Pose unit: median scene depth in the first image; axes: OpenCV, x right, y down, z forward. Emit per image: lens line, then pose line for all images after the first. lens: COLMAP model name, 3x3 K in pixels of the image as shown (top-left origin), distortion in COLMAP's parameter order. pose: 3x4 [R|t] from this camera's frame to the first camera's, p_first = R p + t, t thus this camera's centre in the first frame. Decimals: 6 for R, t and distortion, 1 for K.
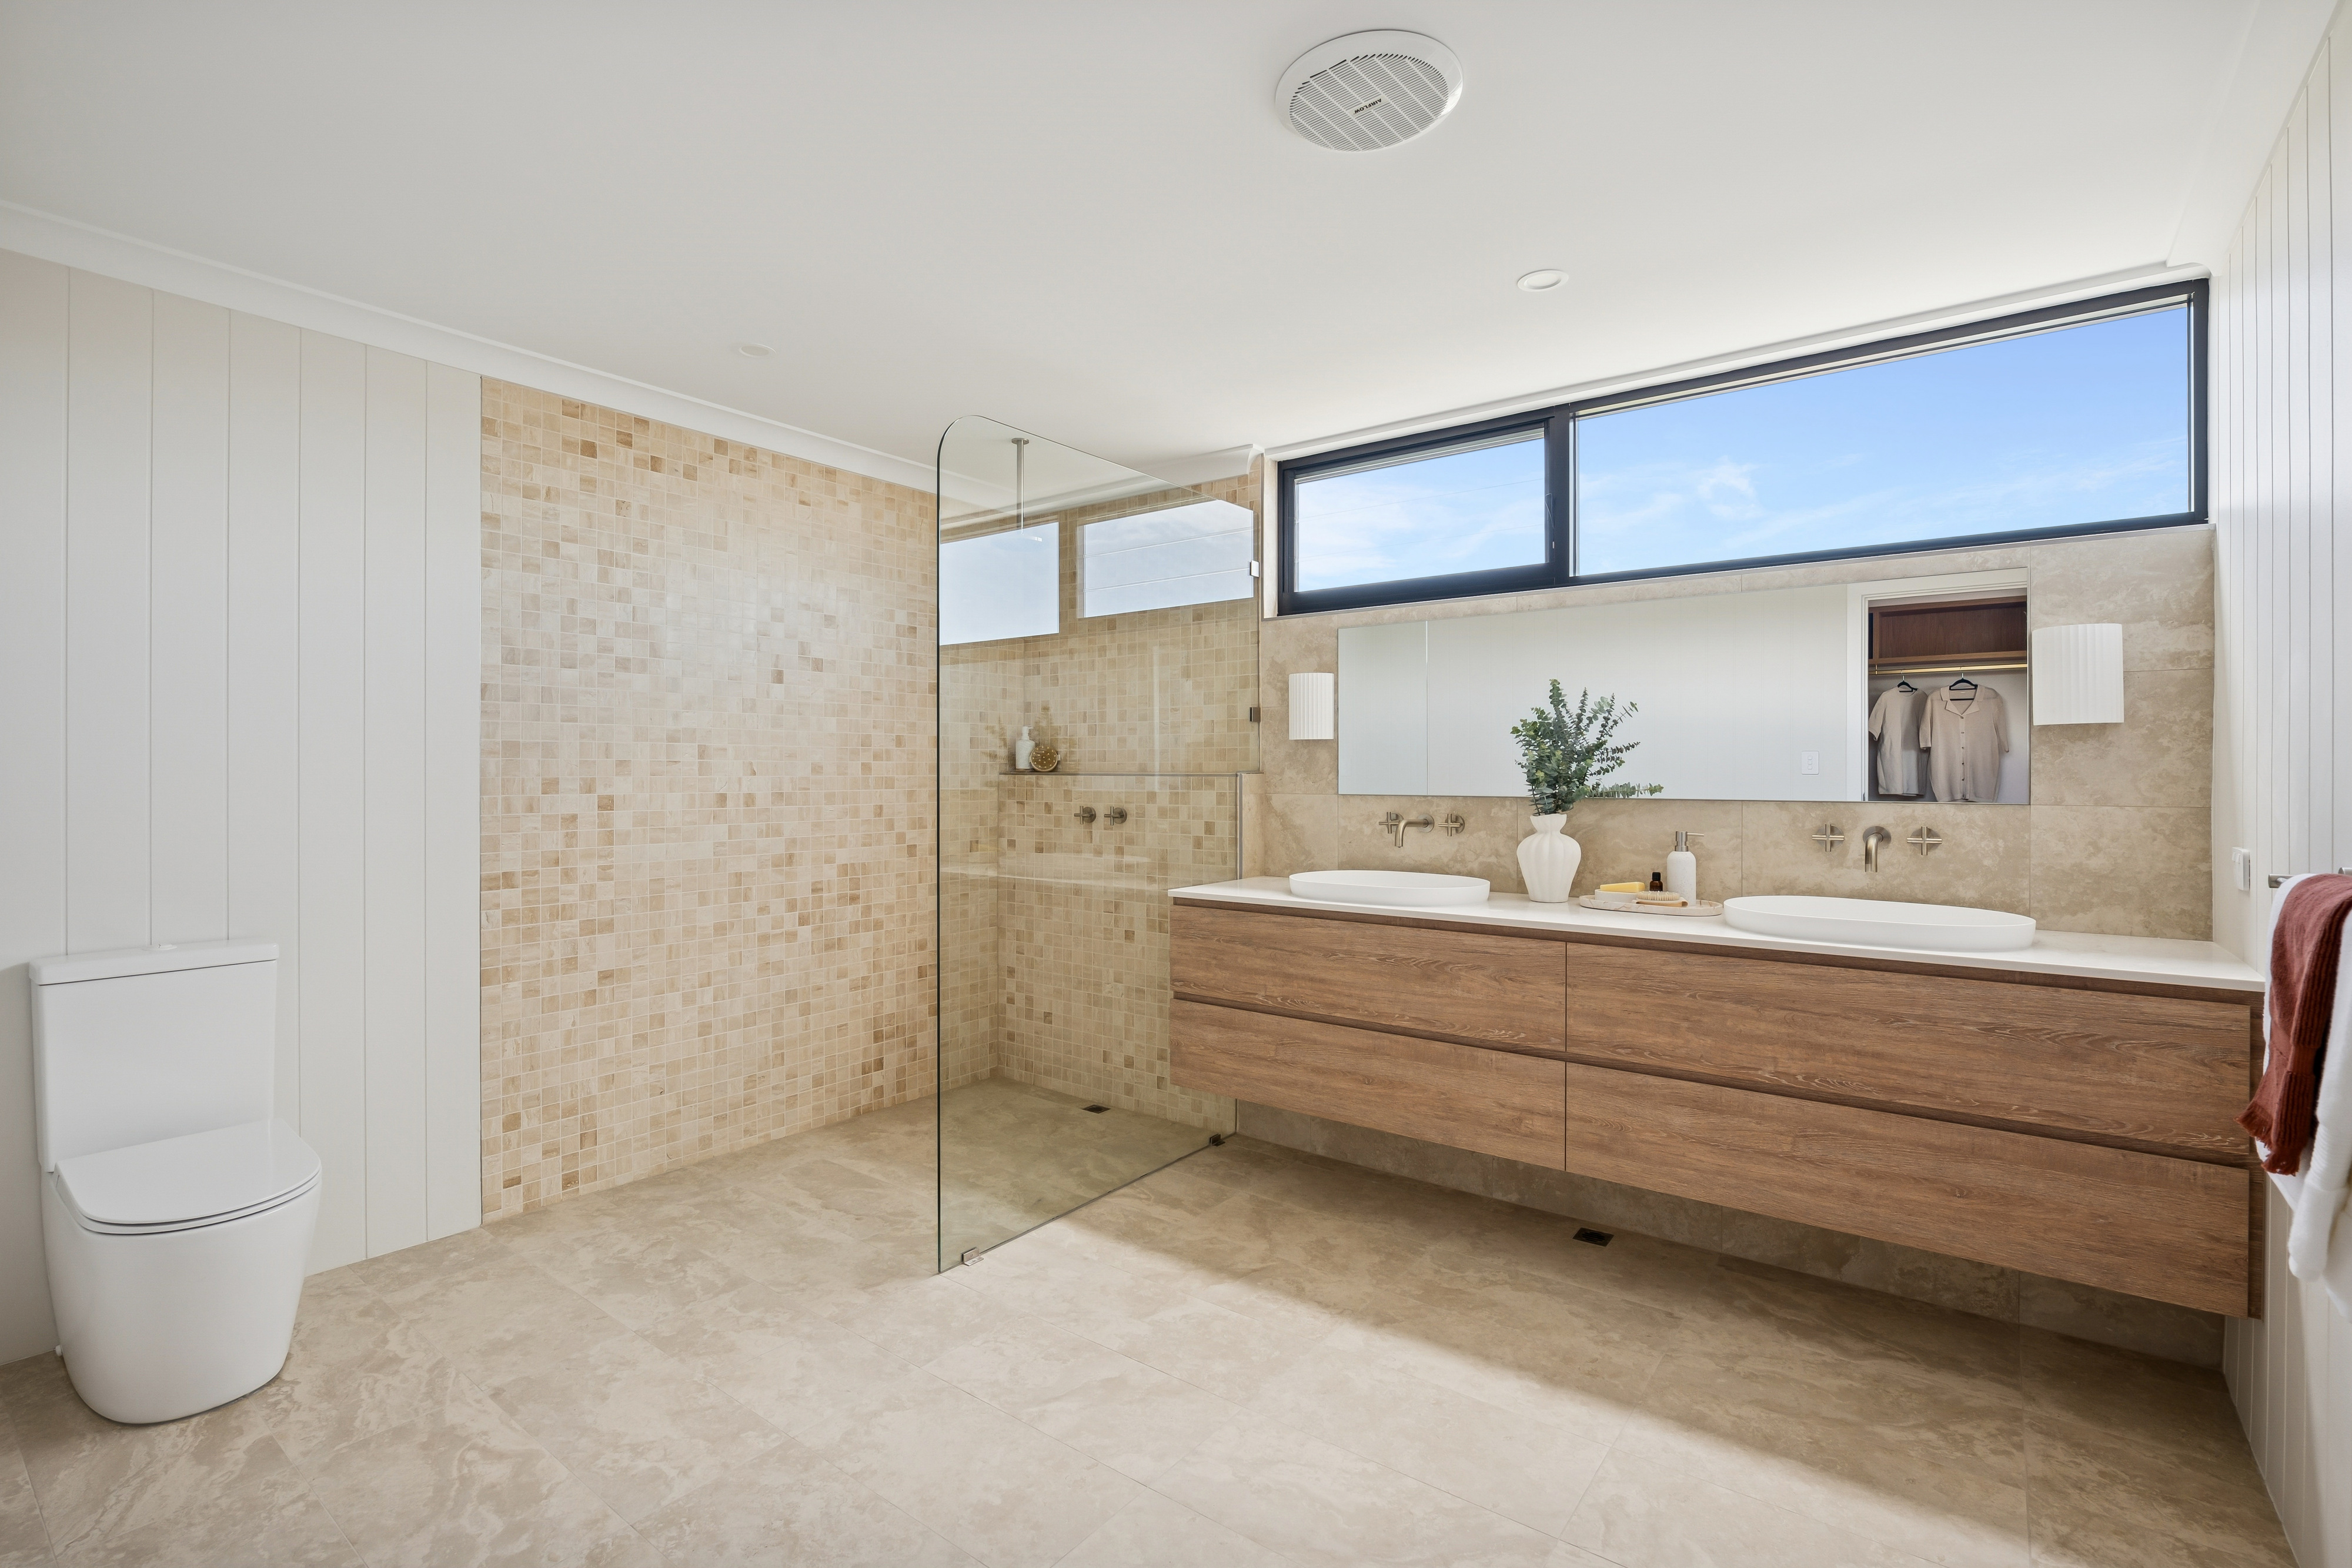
lens RADIAL K [[1072.5, 0, 1162.8], [0, 1072.5, 770.9], [0, 0, 1]] dist [-0.016268, 0.002358]
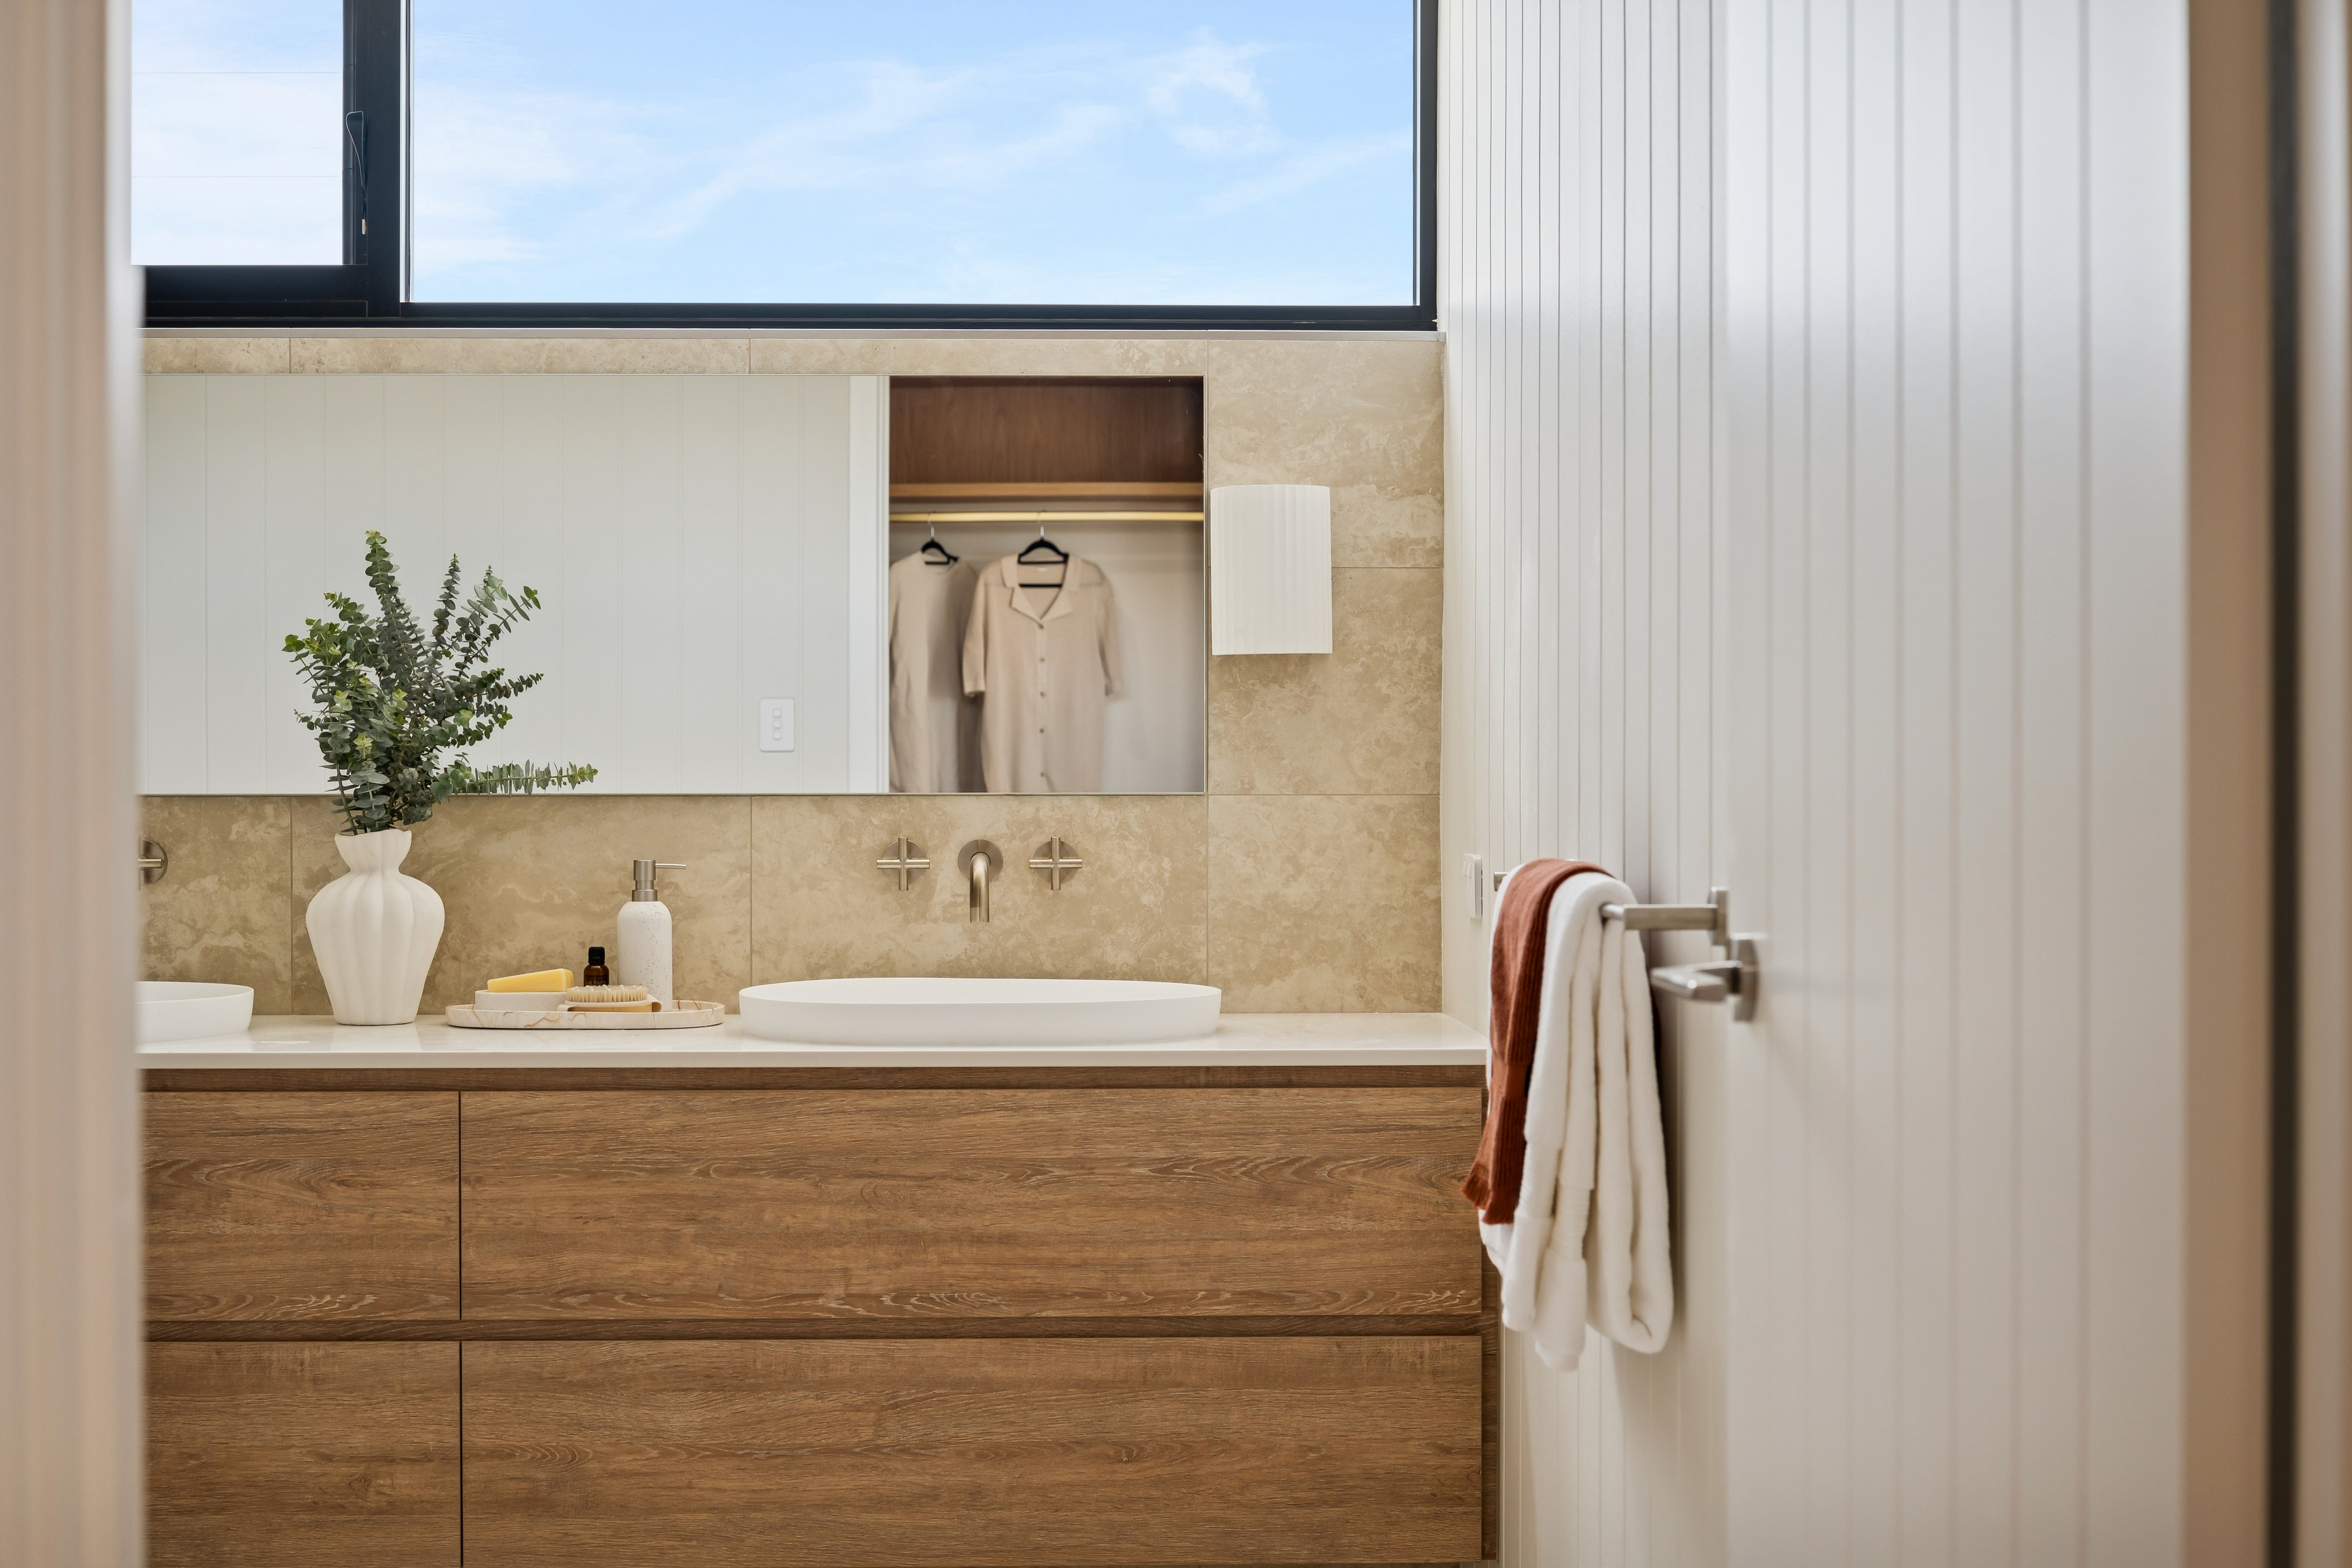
lens RADIAL K [[3423.6, 0, 1176.0], [0, 3423.6, 784.0], [0, 0, 1]] dist [-0.004332, -0.168645]
pose [[0.764735, -0.006684, 0.644311, -0.383714], [0.001101, 0.999958, 0.009066, 0.009752], [-0.644344, -0.006224, 0.764710, -0.397507]]
